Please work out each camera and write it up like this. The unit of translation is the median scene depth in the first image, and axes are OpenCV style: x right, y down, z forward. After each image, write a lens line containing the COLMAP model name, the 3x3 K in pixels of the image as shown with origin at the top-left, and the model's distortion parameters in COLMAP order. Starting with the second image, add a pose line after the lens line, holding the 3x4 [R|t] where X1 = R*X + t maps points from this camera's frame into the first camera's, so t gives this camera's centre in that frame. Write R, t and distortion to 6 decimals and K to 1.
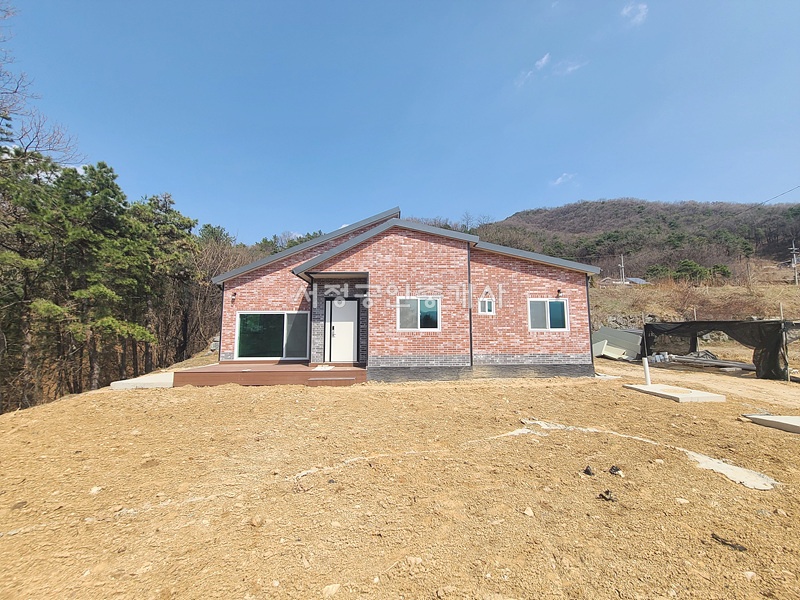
lens RADIAL K [[327.2, 0, 402.4], [0, 327.2, 301.3], [0, 0, 1]] dist [-0.004415, -0.001297]
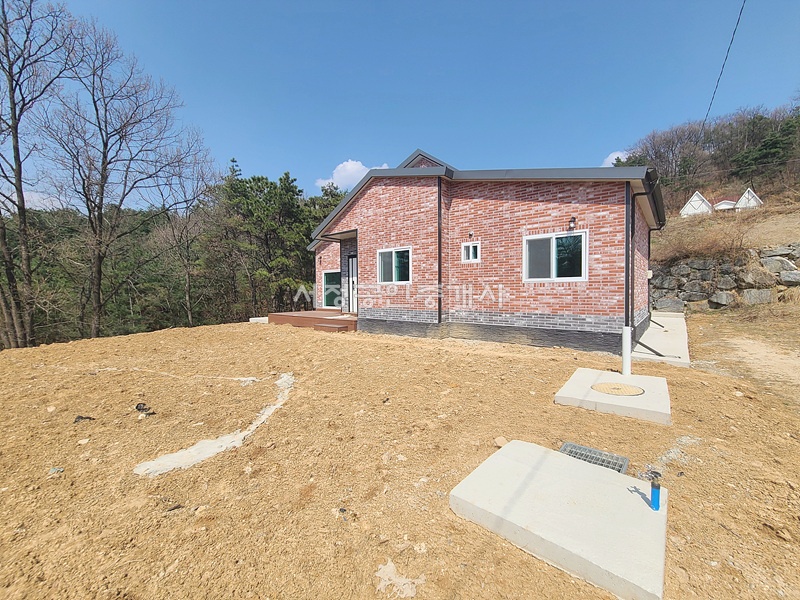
lens RADIAL K [[327.2, 0, 399.9], [0, 327.2, 302.1], [0, 0, 1]] dist [-0.004415, -0.001297]
pose [[0.739773, 0.022302, -0.672487, 0.677149], [0.072952, 0.990900, 0.113113, 0.033134], [0.668890, -0.132737, 0.731414, 0.280493]]
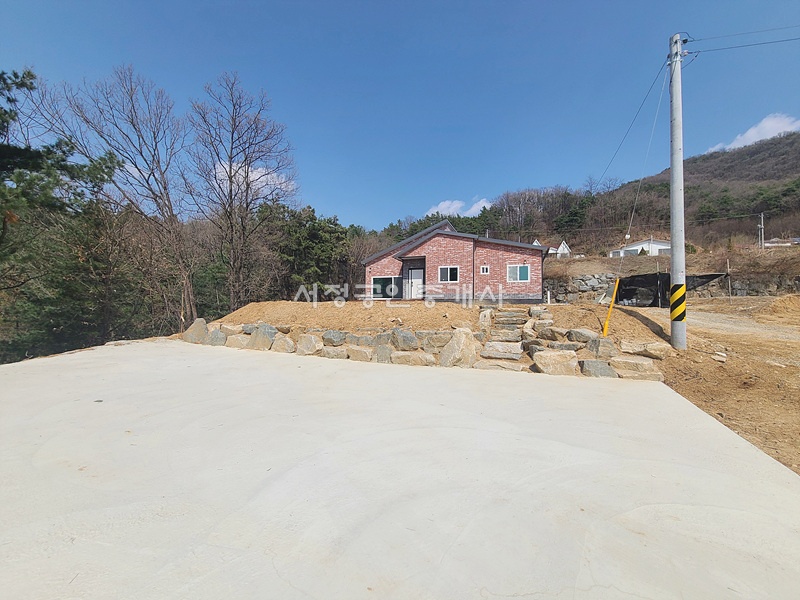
lens RADIAL K [[327.2, 0, 402.0], [0, 327.2, 304.3], [0, 0, 1]] dist [-0.004415, -0.001297]
pose [[0.930302, 0.005394, -0.366754, 0.521425], [0.024544, 0.996735, 0.076916, 0.058477], [0.365972, -0.080557, 0.927133, -1.040669]]
